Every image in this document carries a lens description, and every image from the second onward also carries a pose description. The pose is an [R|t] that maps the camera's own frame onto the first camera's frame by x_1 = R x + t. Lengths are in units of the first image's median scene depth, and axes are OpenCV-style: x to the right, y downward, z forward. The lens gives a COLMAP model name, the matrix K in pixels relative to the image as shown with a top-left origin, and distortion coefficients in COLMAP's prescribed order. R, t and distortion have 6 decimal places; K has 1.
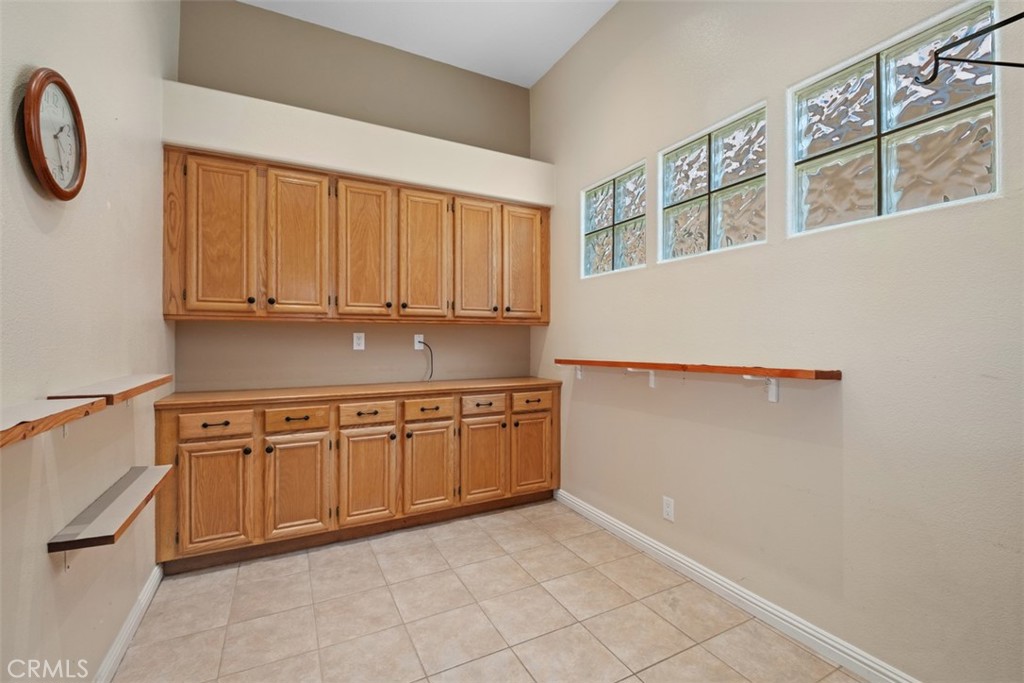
lens RADIAL K [[439.7, 0, 514.0], [0, 439.7, 336.1], [0, 0, 1]] dist [0.004161, -0.006104]
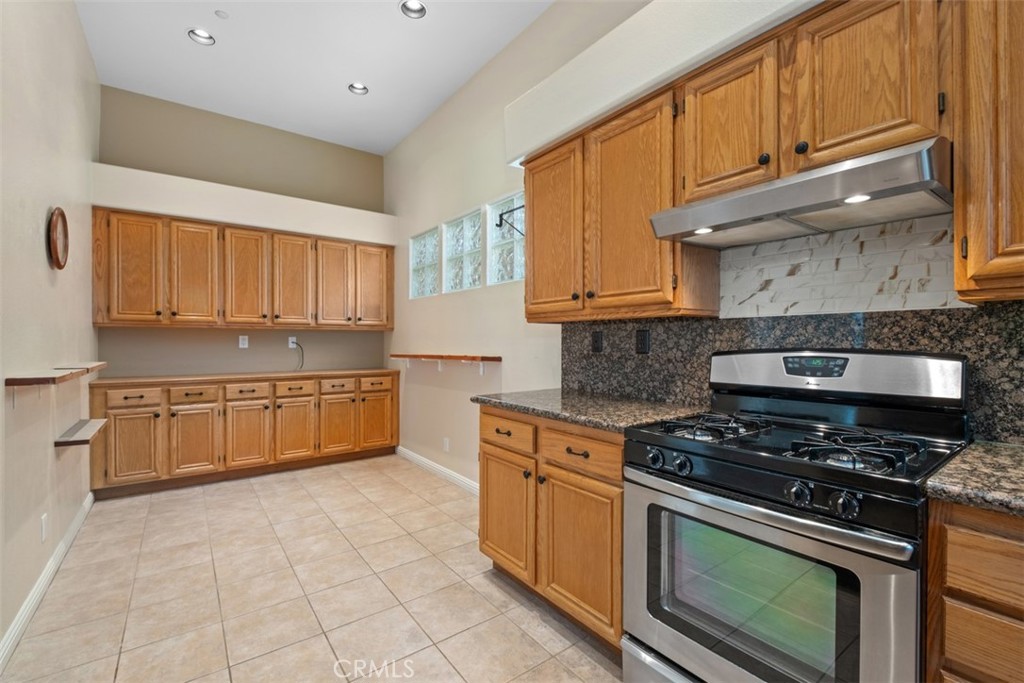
lens RADIAL K [[437.7, 0, 512.0], [0, 437.7, 341.5], [0, 0, 1]] dist [0.001409, -0.005781]
pose [[0.986450, 0.001107, 0.164058, 0.300038], [-0.002560, 0.999959, 0.008650, -0.003488], [-0.164042, -0.008953, 0.986413, -0.583562]]
